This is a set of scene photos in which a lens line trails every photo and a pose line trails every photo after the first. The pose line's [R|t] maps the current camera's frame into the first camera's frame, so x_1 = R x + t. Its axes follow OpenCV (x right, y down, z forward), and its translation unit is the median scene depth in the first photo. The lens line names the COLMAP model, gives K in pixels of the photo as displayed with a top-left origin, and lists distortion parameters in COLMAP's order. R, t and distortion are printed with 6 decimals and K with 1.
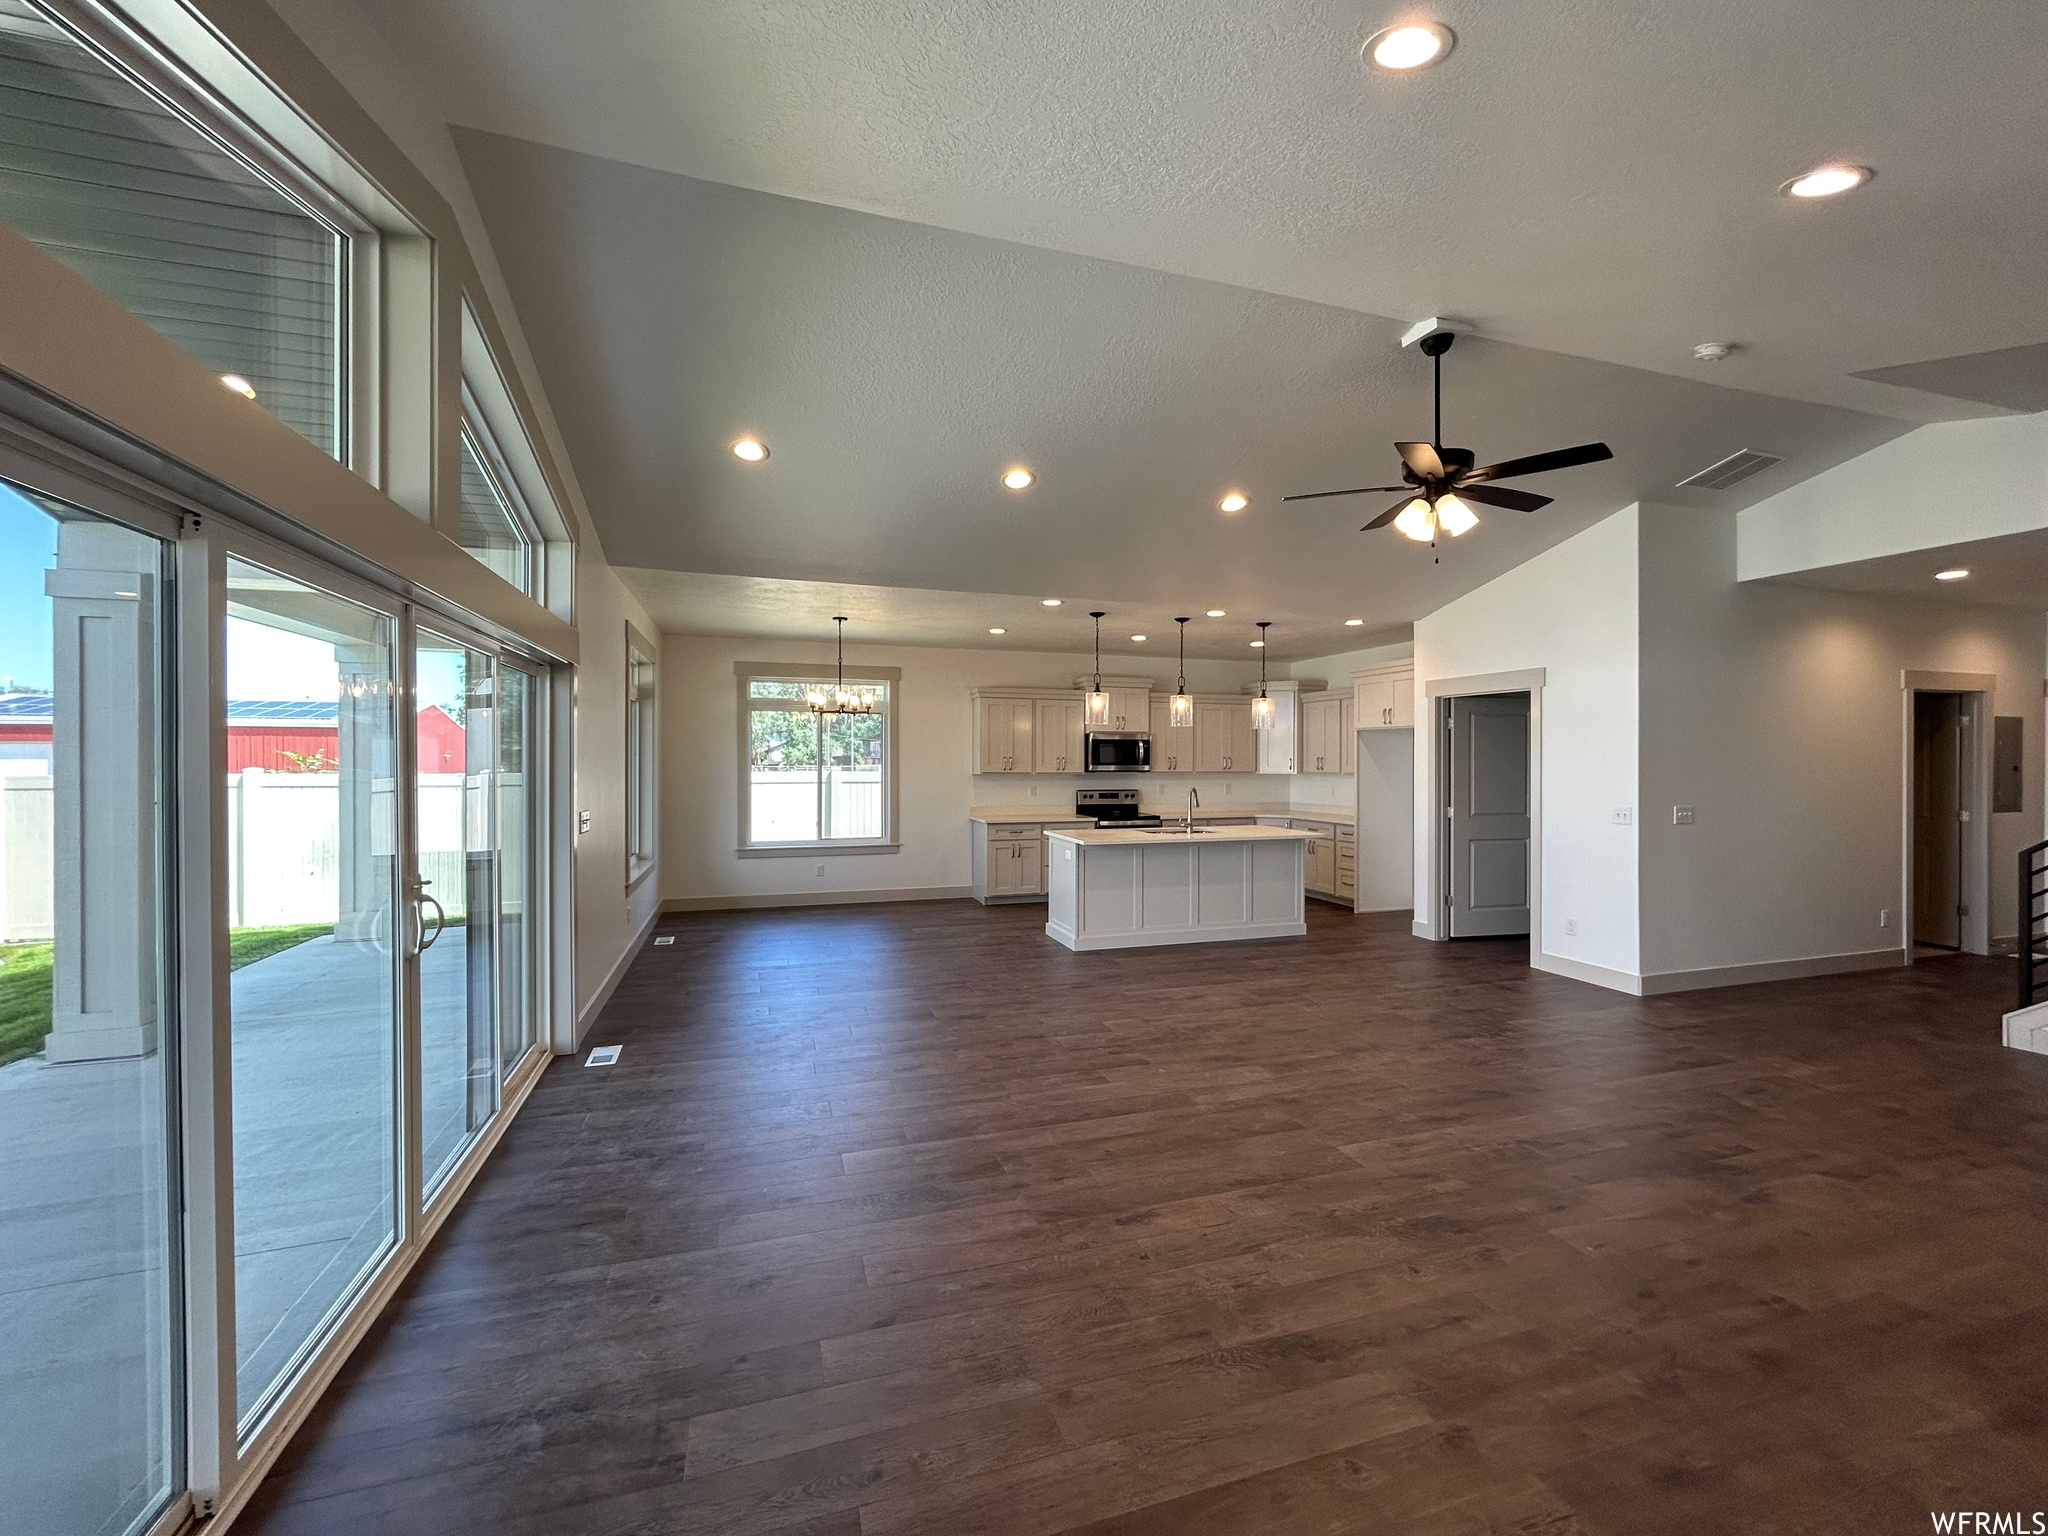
lens RADIAL K [[827.4, 0, 1018.6], [0, 827.4, 768.7], [0, 0, 1]] dist [-0.002926, 0.001187]
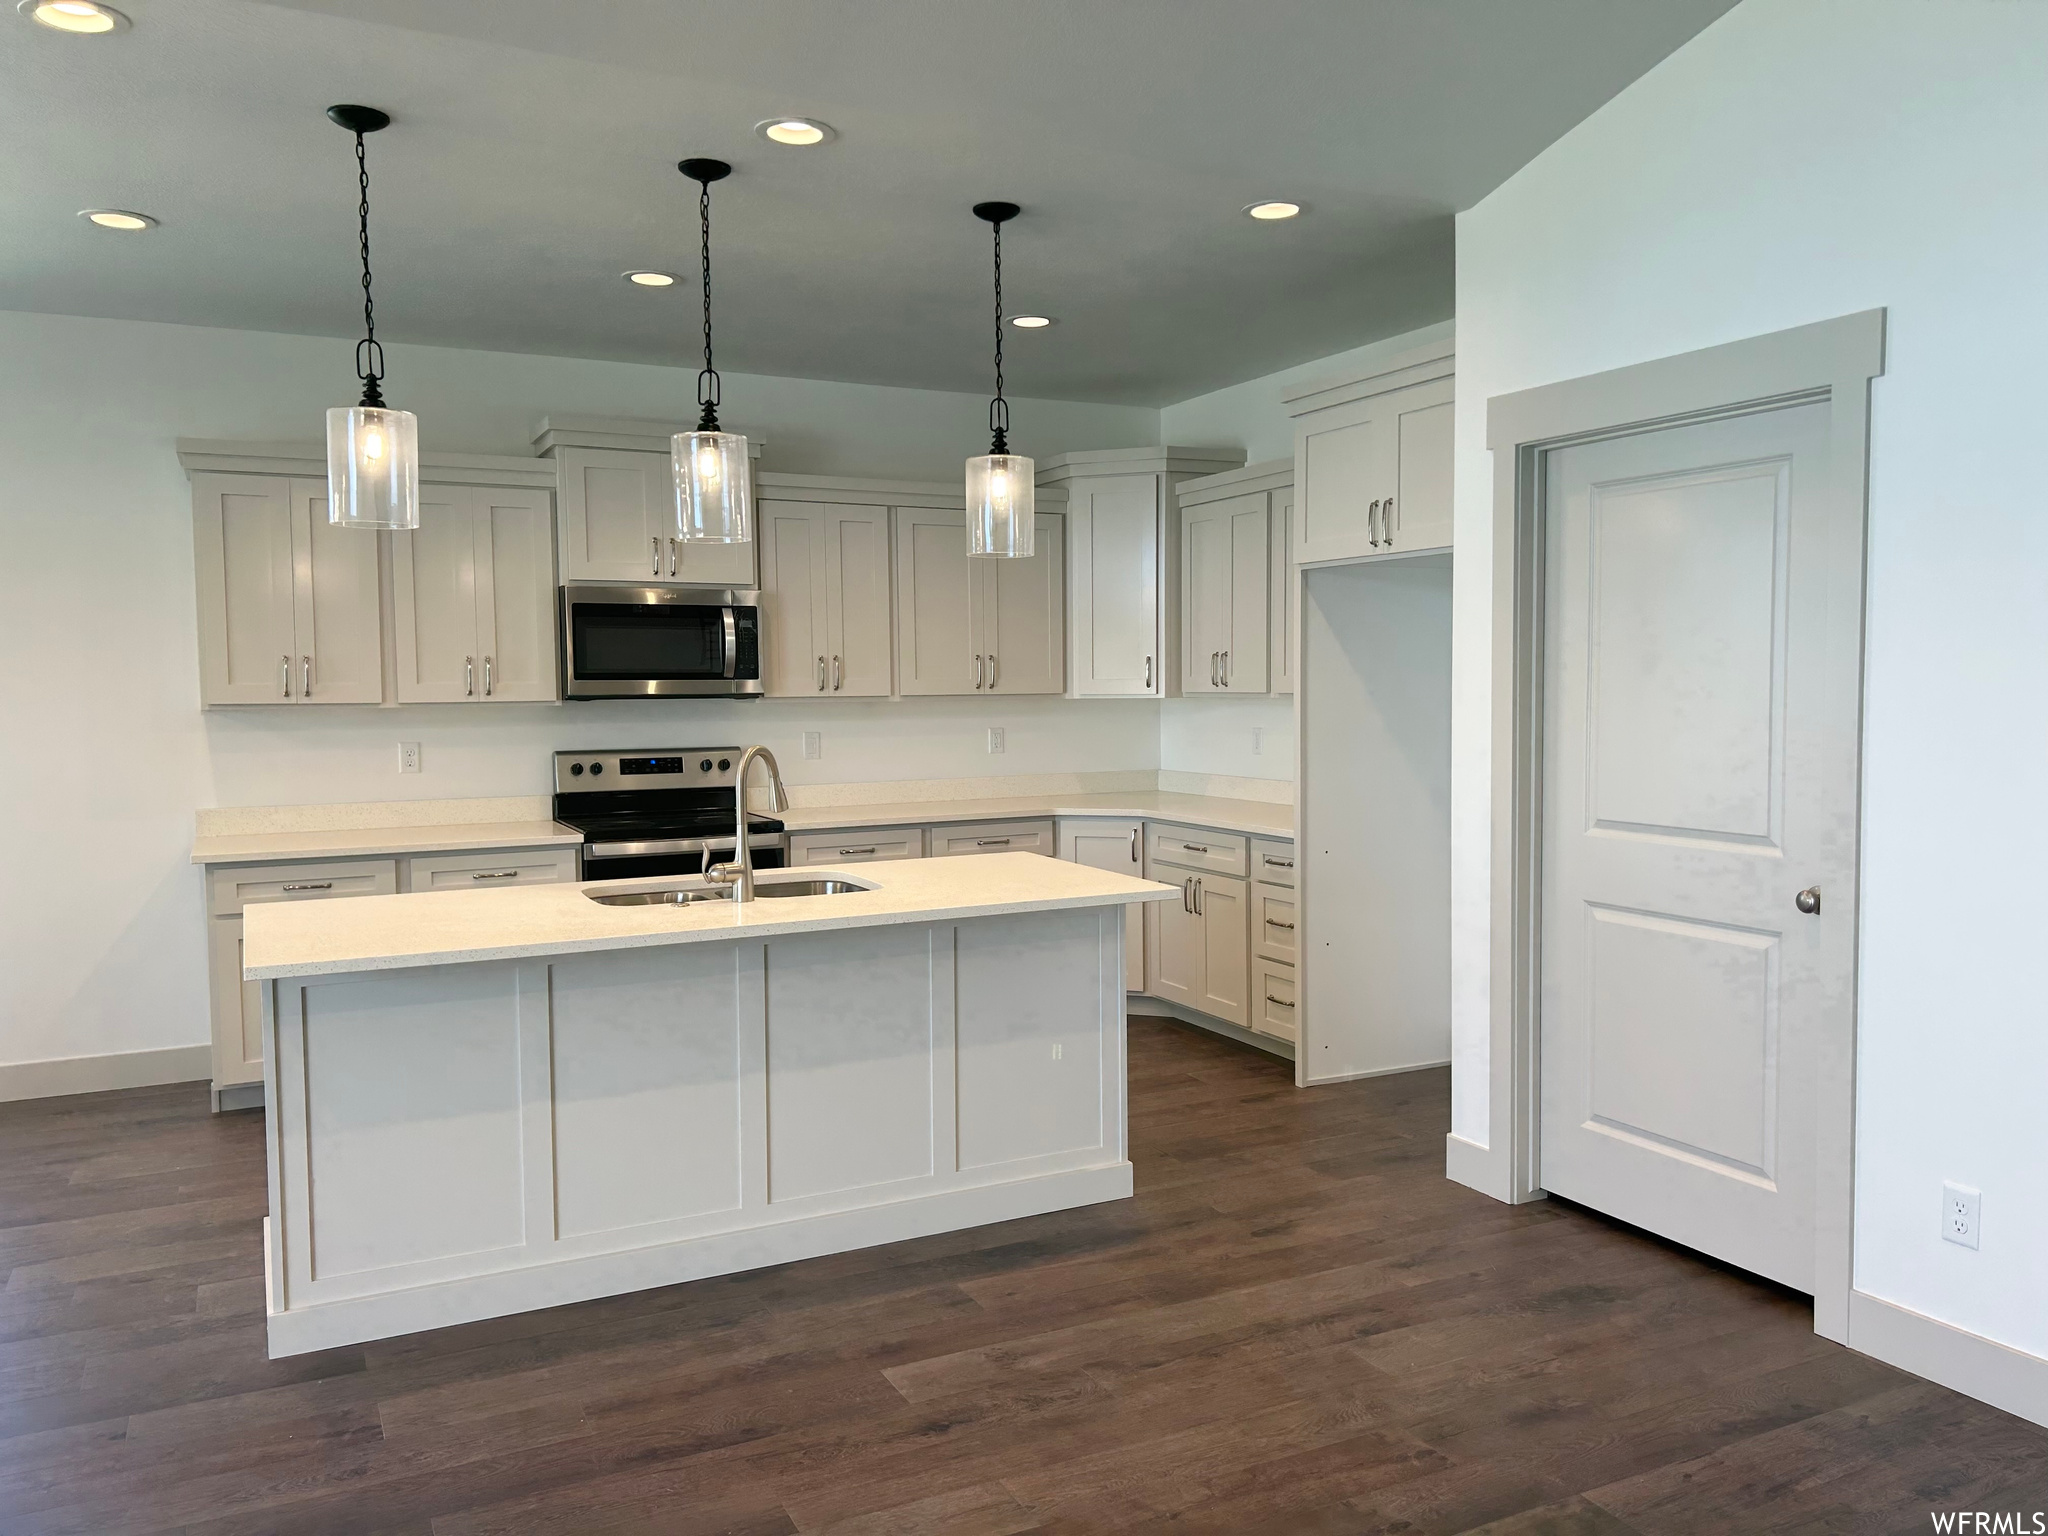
lens RADIAL K [[1528.1, 0, 1032.1], [0, 1528.1, 781.3], [0, 0, 1]] dist [0.050772, -0.058495]
pose [[0.985920, -0.021188, 0.165869, 0.211152], [0.011789, 0.998279, 0.057450, 0.004578], [-0.166801, -0.054686, 0.984473, 0.423647]]
